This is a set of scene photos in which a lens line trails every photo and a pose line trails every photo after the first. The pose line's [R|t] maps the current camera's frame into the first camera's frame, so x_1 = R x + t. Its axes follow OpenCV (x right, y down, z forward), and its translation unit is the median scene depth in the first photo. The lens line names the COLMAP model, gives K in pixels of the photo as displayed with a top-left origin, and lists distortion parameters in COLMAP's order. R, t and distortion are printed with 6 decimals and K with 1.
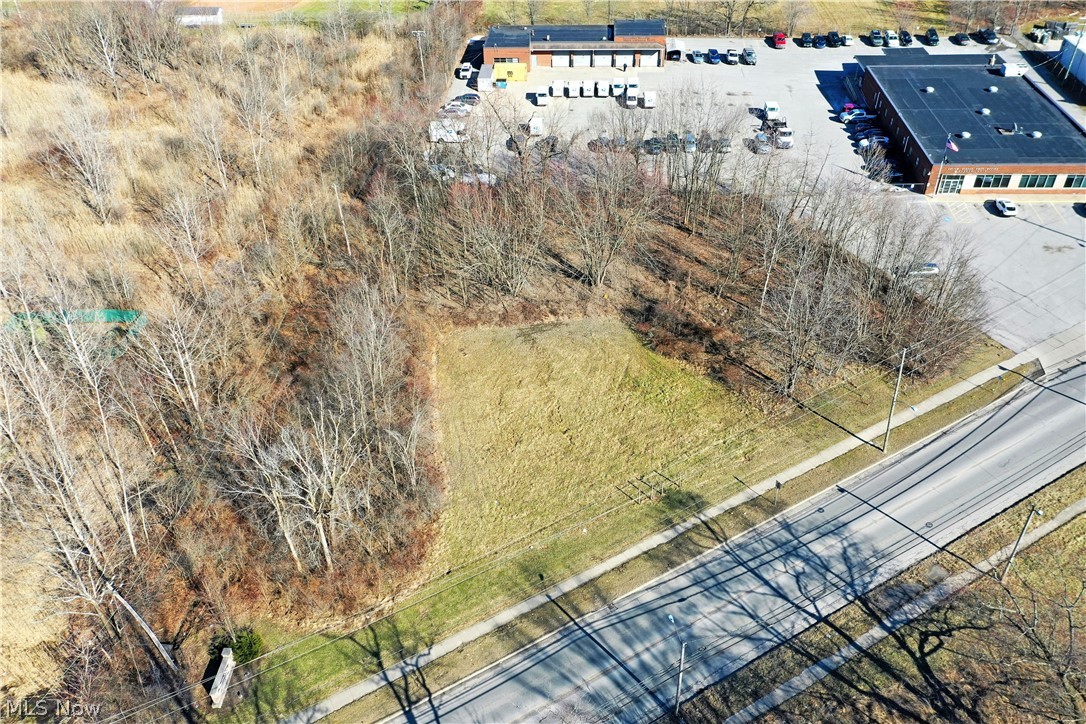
lens RADIAL K [[867.8, 0, 542.4], [0, 867.8, 366.3], [0, 0, 1]] dist [0.014310, 0.004331]
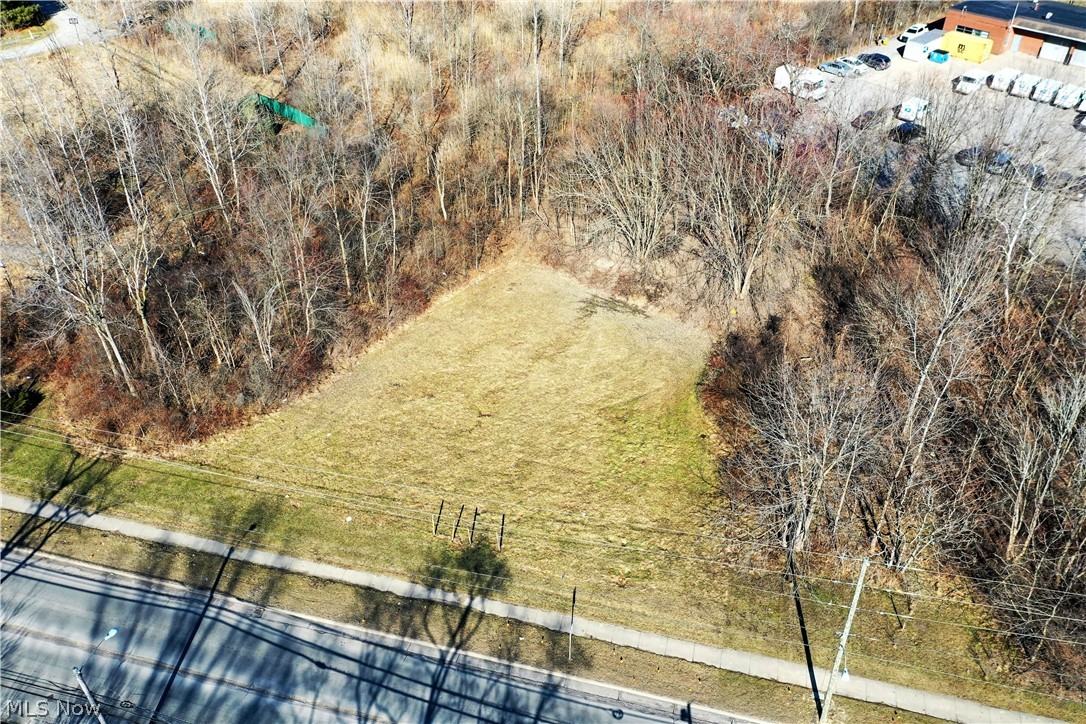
lens RADIAL K [[867.8, 0, 544.2], [0, 867.8, 362.2], [0, 0, 1]] dist [0.014310, 0.004331]
pose [[0.702543, 0.452003, -0.549661, 0.498003], [-0.444276, 0.881953, 0.157410, -0.116025], [0.555925, 0.133614, 0.820424, 0.450344]]
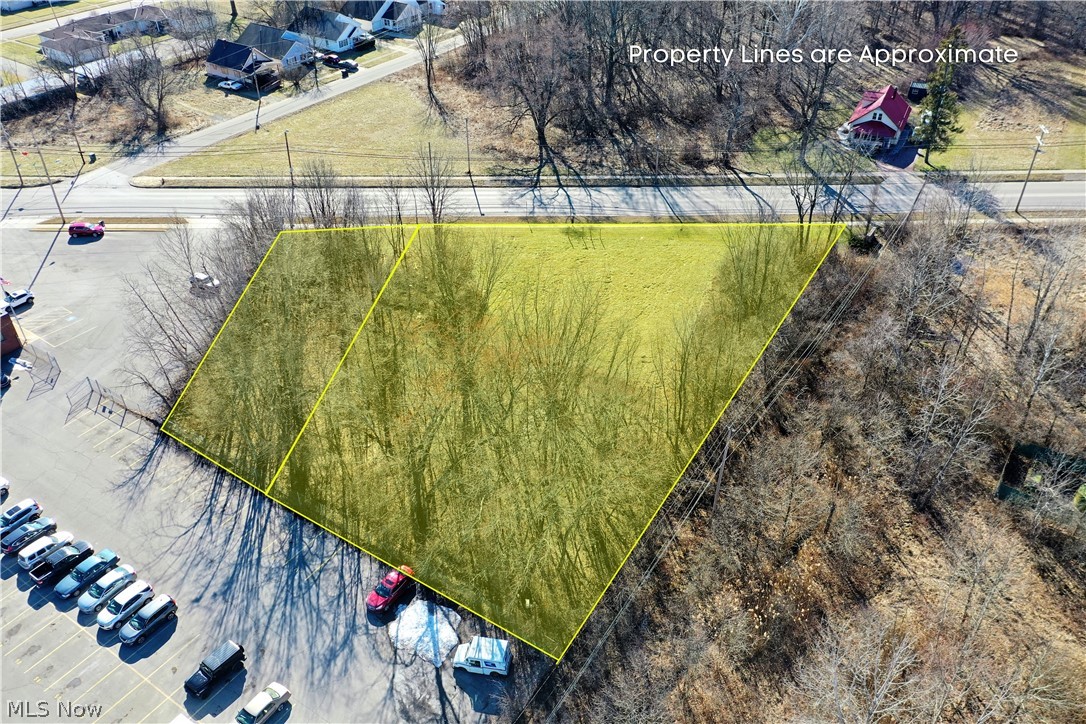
lens RADIAL K [[867.8, 0, 540.3], [0, 867.8, 366.6], [0, 0, 1]] dist [0.014310, 0.004331]
pose [[-0.855199, -0.282298, 0.434675, -0.539694], [0.343239, 0.319929, 0.883081, -1.176955], [-0.388357, 0.904408, -0.176707, 1.525570]]
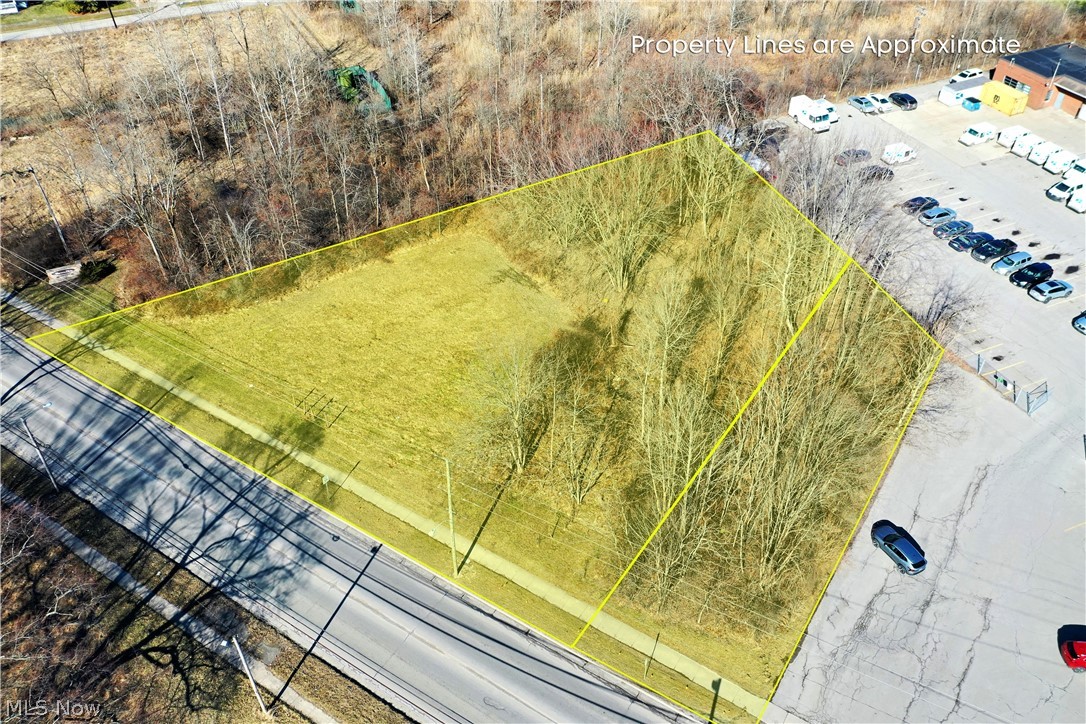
lens RADIAL K [[867.8, 0, 534.8], [0, 867.8, 363.3], [0, 0, 1]] dist [0.014310, 0.004331]
pose [[0.440234, 0.593937, -0.673374, 0.895652], [-0.548242, 0.771734, 0.322269, -0.367828], [0.711074, 0.227298, 0.665364, 0.508949]]
